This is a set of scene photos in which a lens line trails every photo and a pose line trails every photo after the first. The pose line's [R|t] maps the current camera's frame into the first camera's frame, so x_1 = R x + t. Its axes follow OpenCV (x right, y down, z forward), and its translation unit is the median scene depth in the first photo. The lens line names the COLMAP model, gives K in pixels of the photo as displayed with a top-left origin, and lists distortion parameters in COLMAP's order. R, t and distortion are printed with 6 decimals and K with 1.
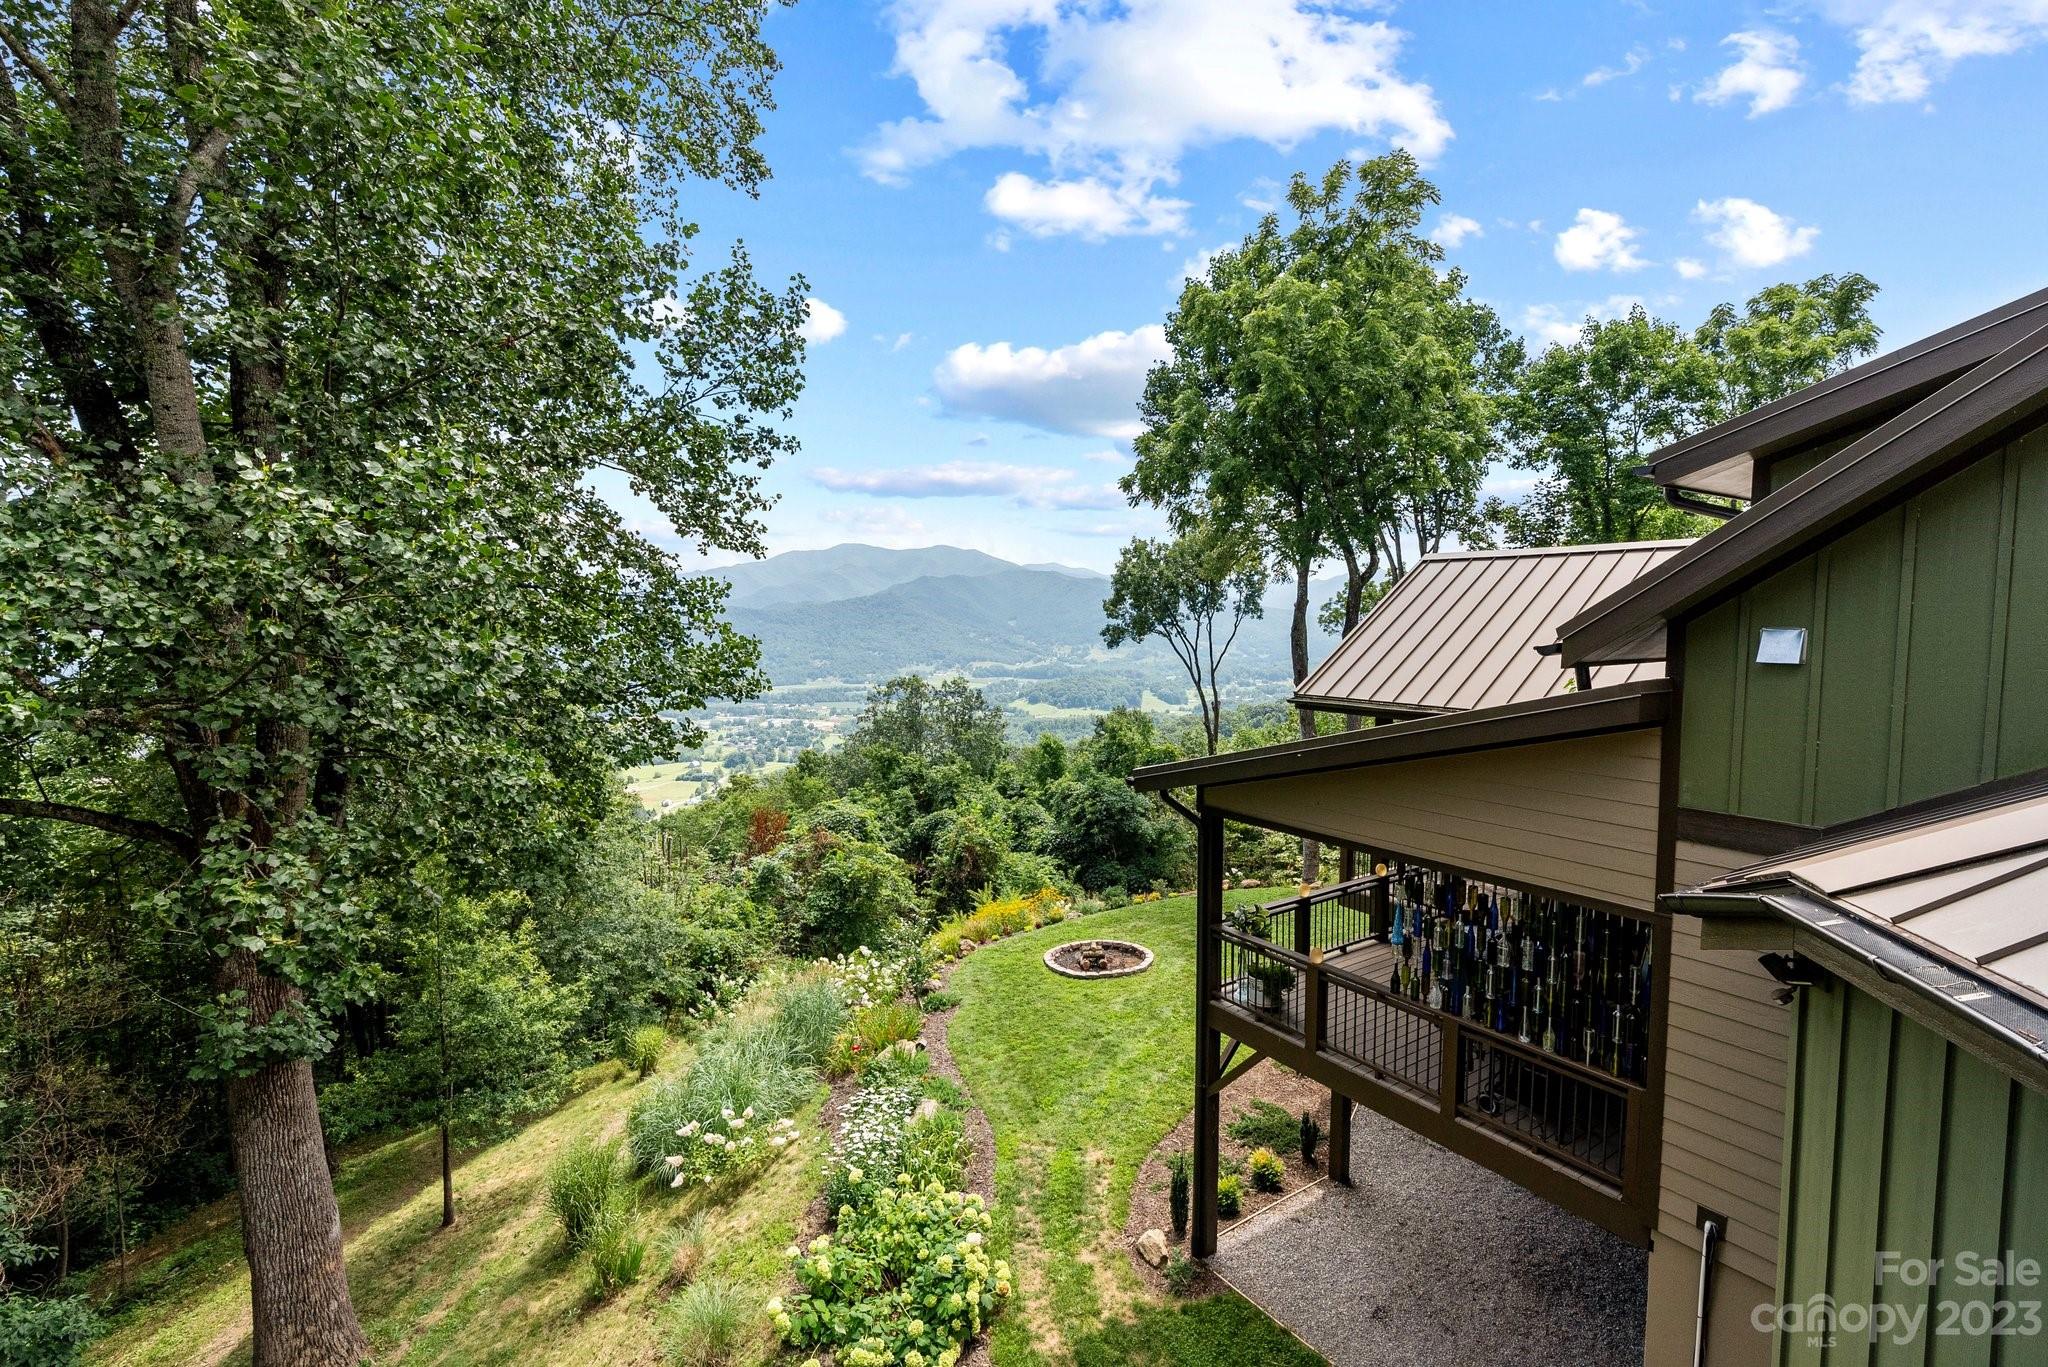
lens RADIAL K [[926.0, 0, 1024.0], [0, 926.0, 683.5], [0, 0, 1]] dist [-0.013019, 0.002013]
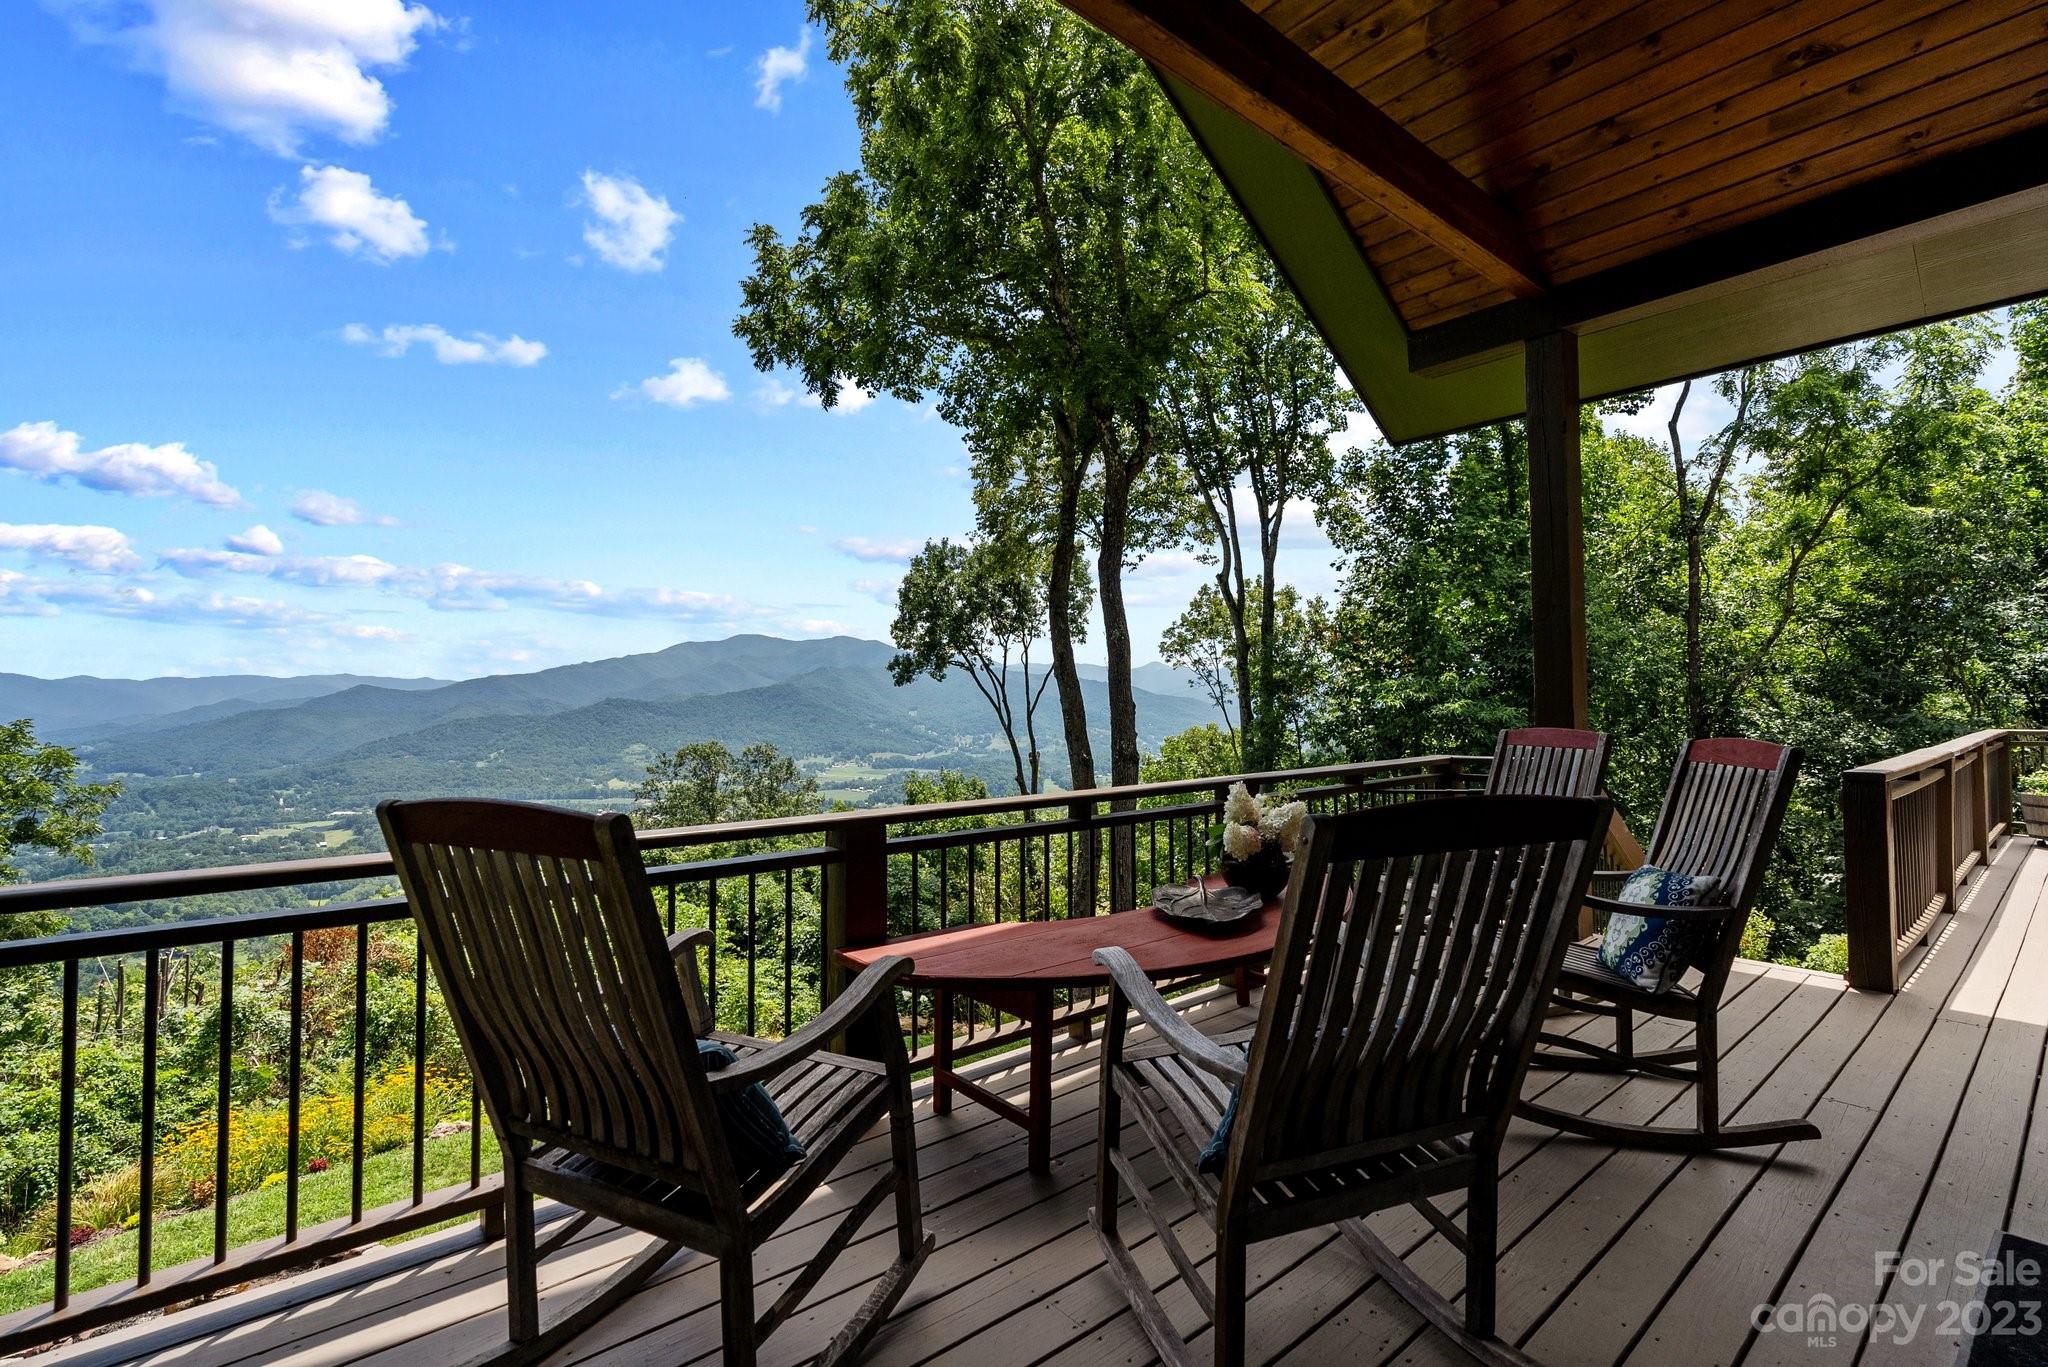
lens RADIAL K [[924.3, 0, 1024.0], [0, 924.3, 683.5], [0, 0, 1]] dist [-0.010824, 0.001529]
pose [[0.994841, -0.004489, 0.101344, 0.168389], [0.014481, 0.995073, -0.098082, 0.053759], [-0.100404, 0.099043, 0.990005, 0.310153]]
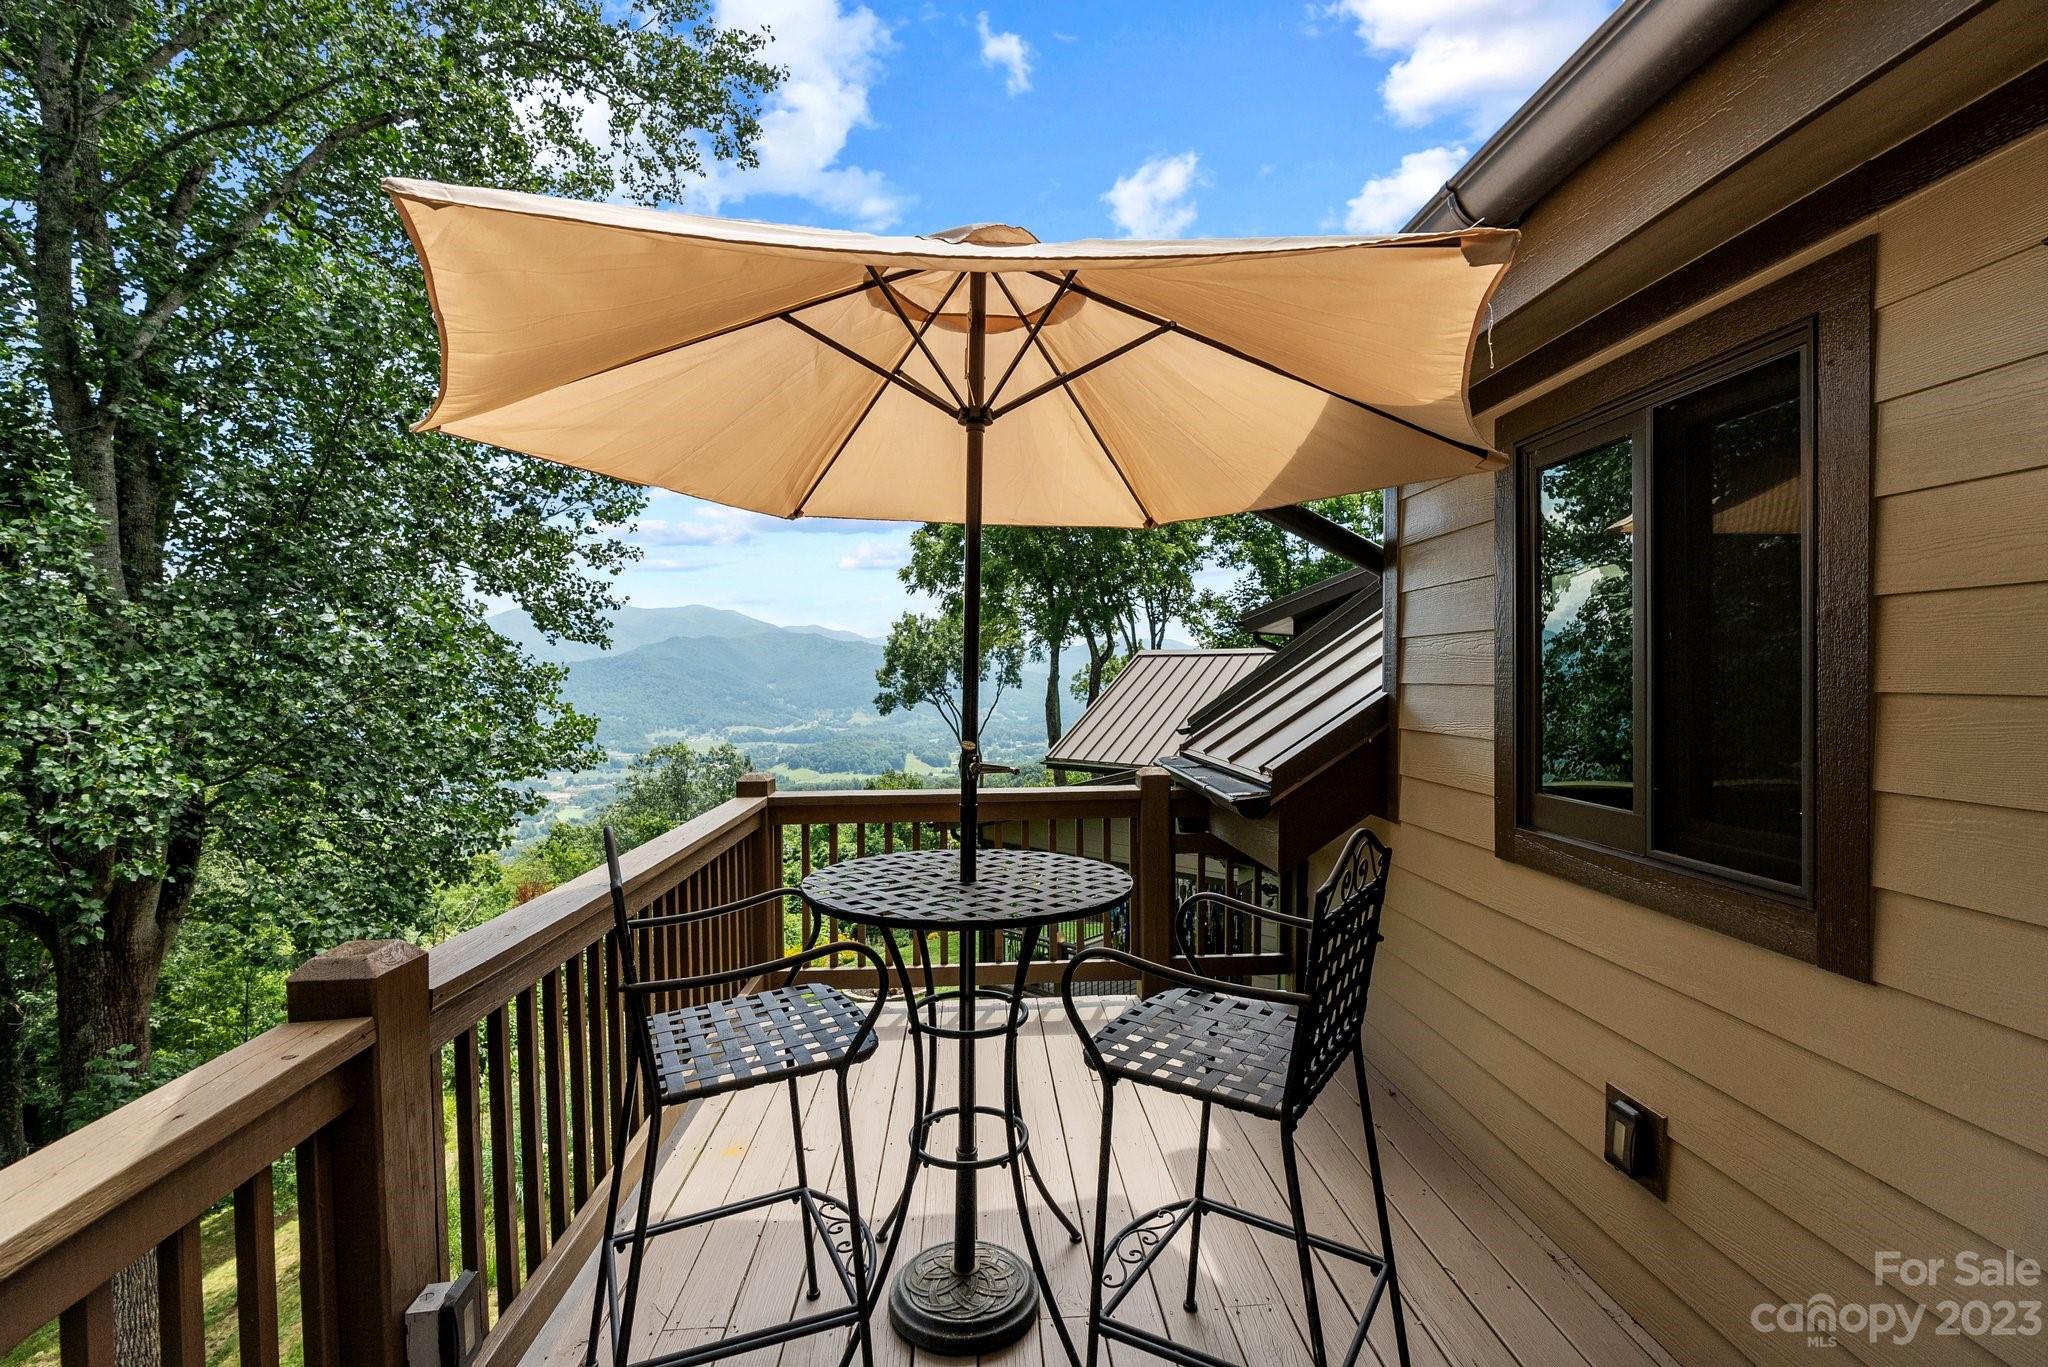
lens RADIAL K [[926.0, 0, 1024.0], [0, 926.0, 683.5], [0, 0, 1]] dist [-0.013019, 0.002013]
pose [[0.967721, 0.002825, 0.252010, -0.025149], [0.014317, 0.997706, -0.066163, -0.002534], [-0.251618, 0.067635, 0.965460, -0.096294]]
